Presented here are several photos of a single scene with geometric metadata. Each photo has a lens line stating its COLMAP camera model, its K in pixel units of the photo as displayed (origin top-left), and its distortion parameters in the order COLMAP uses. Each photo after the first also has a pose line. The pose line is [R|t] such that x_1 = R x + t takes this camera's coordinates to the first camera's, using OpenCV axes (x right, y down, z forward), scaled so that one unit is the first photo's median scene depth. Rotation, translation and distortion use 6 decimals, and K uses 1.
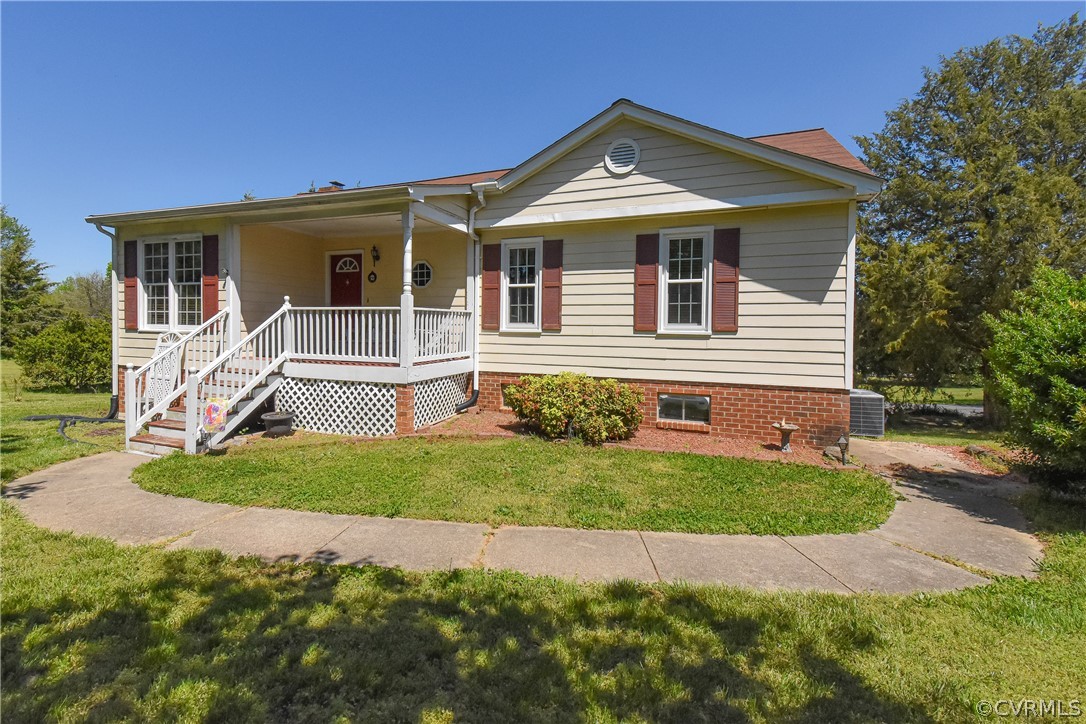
lens RADIAL K [[493.1, 0, 540.5], [0, 493.1, 358.8], [0, 0, 1]] dist [0.035933, -0.027691]
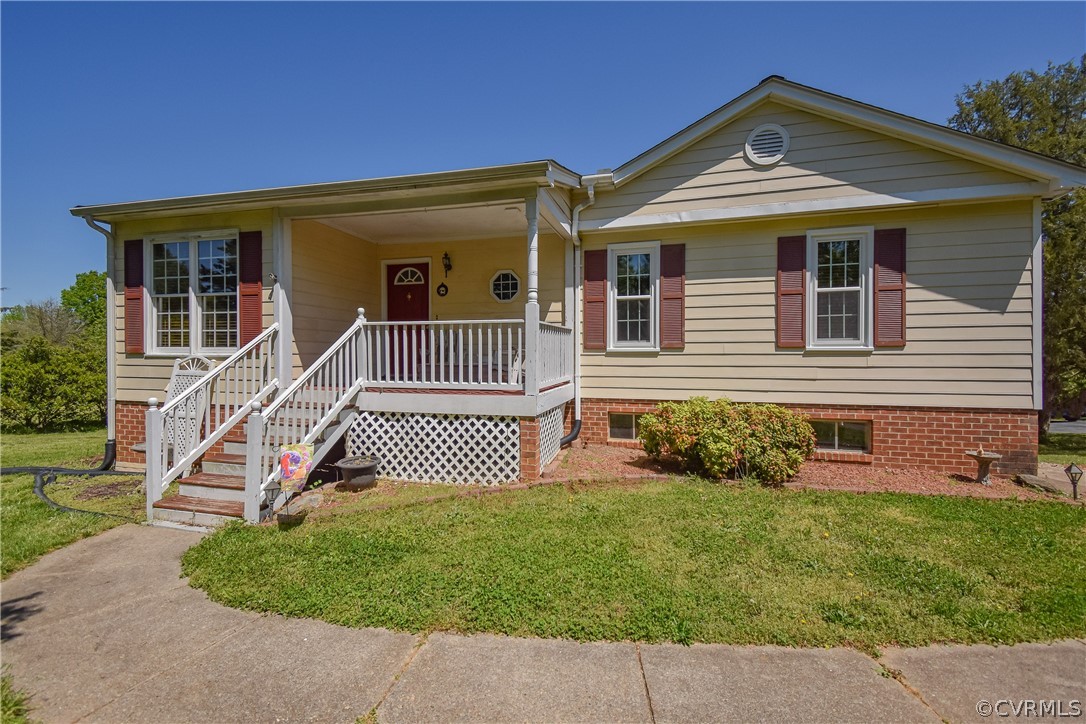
lens RADIAL K [[459.9, 0, 565.4], [0, 459.9, 376.4], [0, 0, 1]] dist [0.035972, -0.022458]
pose [[0.993658, -0.017195, 0.111121, -0.272696], [0.018872, 0.999723, -0.014052, -0.001807], [-0.110848, 0.016059, 0.993708, 0.237580]]
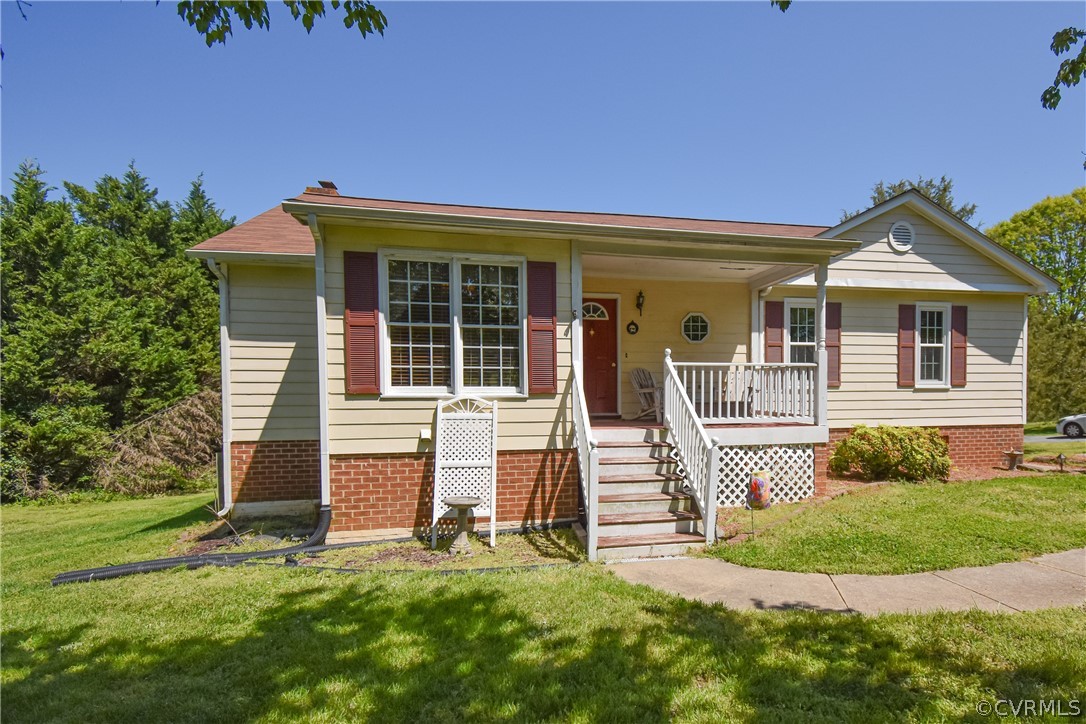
lens RADIAL K [[522.5, 0, 631.4], [0, 522.5, 433.1], [0, 0, 1]] dist [0.002695, 0.000158]
pose [[0.833642, -0.061348, 0.548887, -1.044228], [0.048507, 0.998104, 0.037884, -0.023238], [-0.550170, -0.004957, 0.835038, 0.312465]]
